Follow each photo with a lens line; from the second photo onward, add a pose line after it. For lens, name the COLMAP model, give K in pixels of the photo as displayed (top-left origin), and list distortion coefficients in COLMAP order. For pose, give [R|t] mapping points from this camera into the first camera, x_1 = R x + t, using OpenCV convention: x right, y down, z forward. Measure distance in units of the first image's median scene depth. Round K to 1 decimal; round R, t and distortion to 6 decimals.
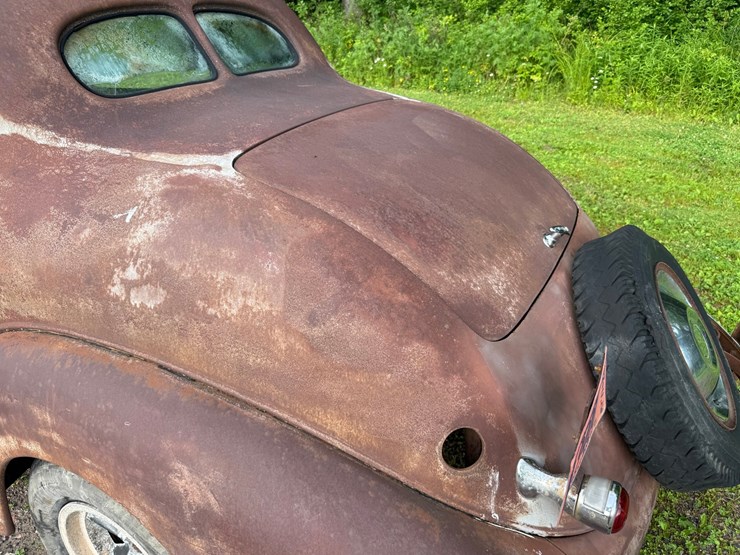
lens RADIAL K [[558.6, 0, 376.5], [0, 558.6, 273.7], [0, 0, 1]] dist [0.092606, -0.154134]
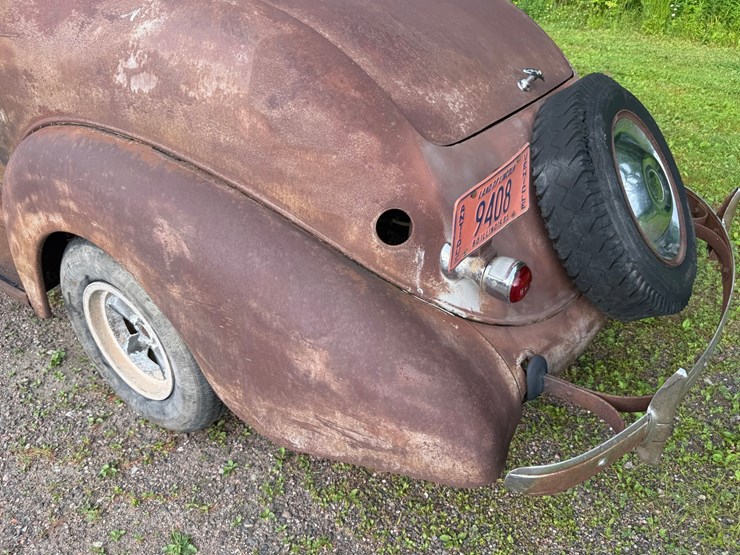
lens RADIAL K [[555.2, 0, 374.0], [0, 555.2, 277.5], [0, 0, 1]] dist [0.090619, -0.136330]
pose [[0.990702, 0.086417, -0.105080, 0.210071], [-0.075074, 0.991368, 0.107487, 0.255910], [0.113461, -0.098599, 0.988638, -0.134898]]
